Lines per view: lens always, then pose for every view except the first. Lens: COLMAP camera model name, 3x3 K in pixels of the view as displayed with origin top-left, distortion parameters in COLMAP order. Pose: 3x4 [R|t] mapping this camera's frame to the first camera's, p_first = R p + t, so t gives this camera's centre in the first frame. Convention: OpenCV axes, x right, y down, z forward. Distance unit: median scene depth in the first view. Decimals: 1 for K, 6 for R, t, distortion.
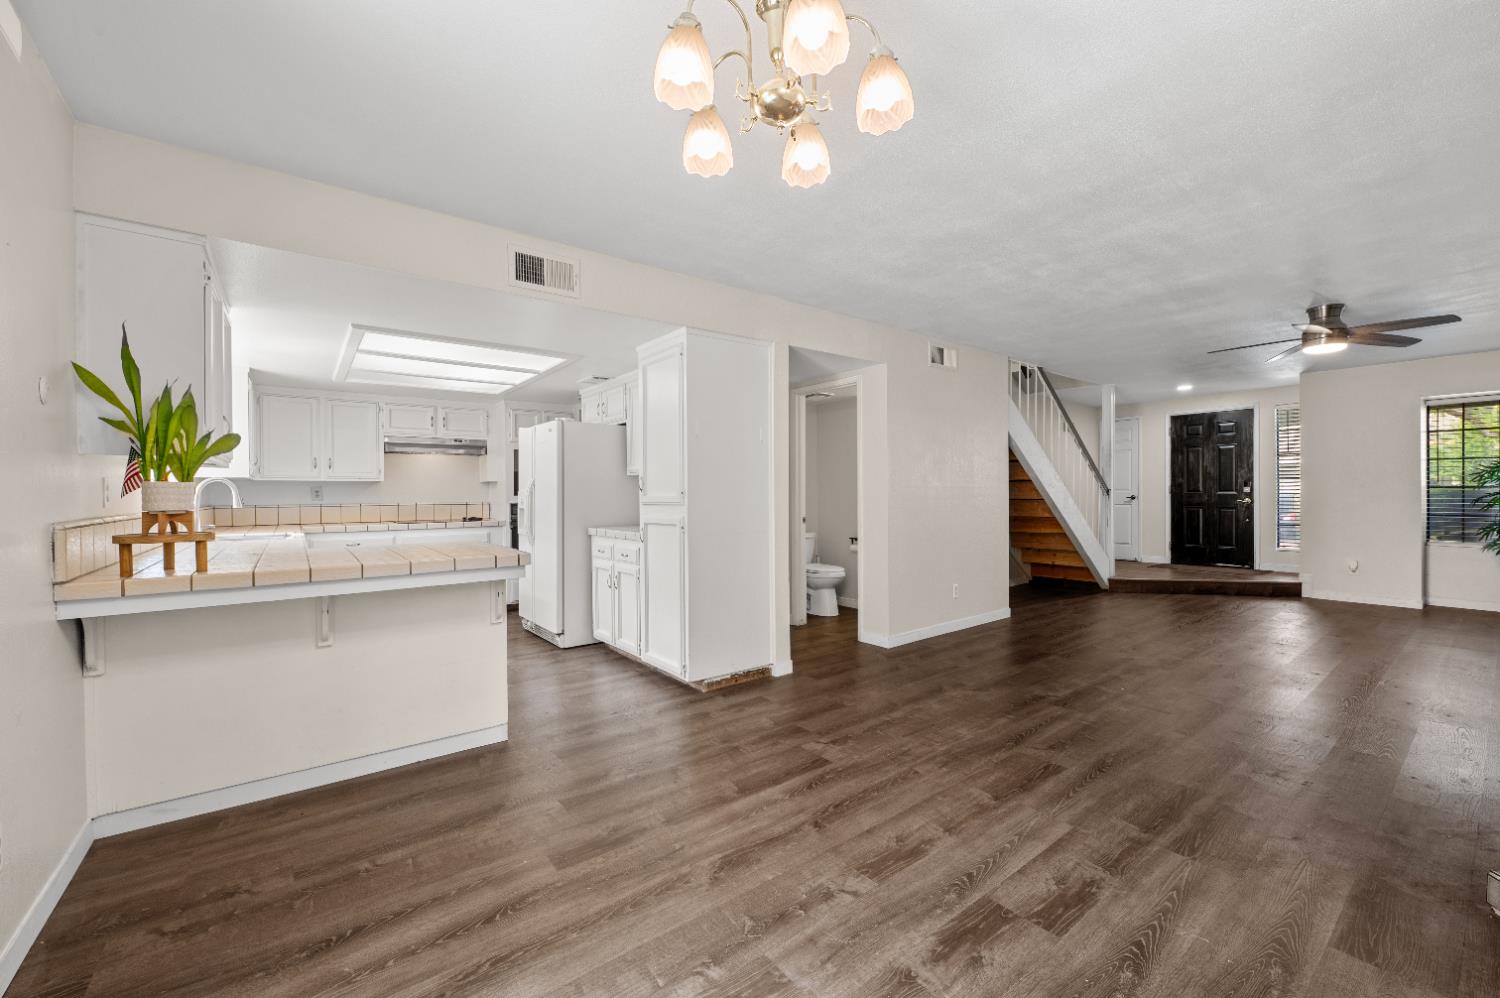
lens RADIAL K [[600.0, 0, 755.3], [0, 600.0, 496.9], [0, 0, 1]] dist [-0.003953, -0.000184]
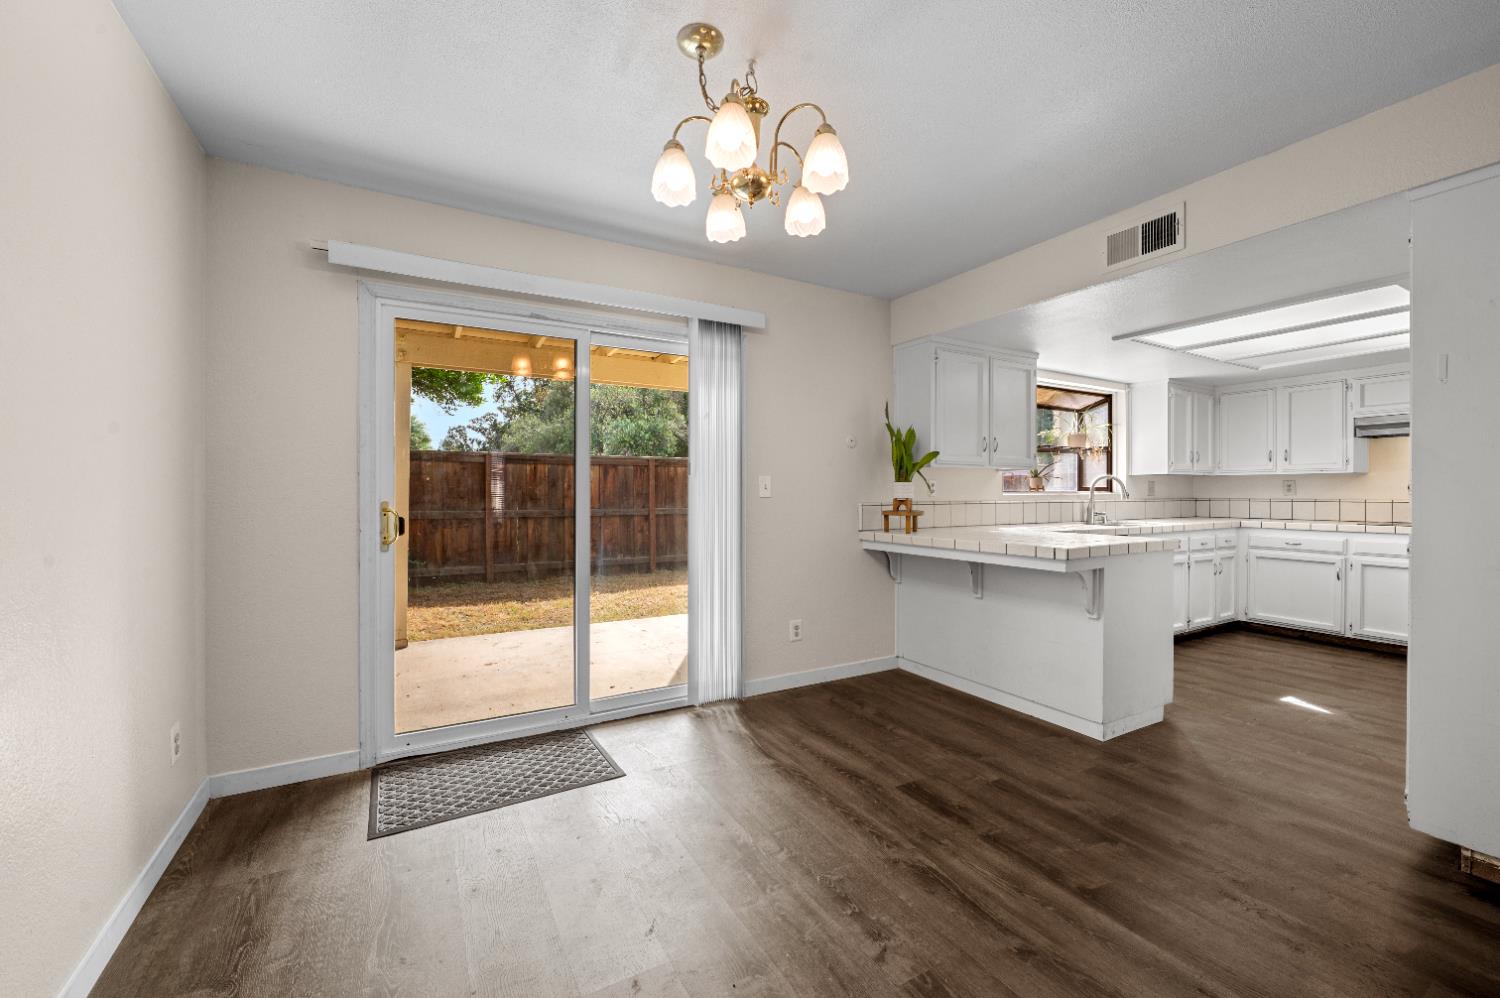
lens RADIAL K [[600.0, 0, 750.9], [0, 600.0, 495.9], [0, 0, 1]] dist [-0.003953, -0.000184]
pose [[-0.141920, 0.012921, -0.989794, 0.885776], [-0.002971, 0.999905, 0.013479, -0.008204], [0.989874, 0.004854, -0.141869, 0.804711]]
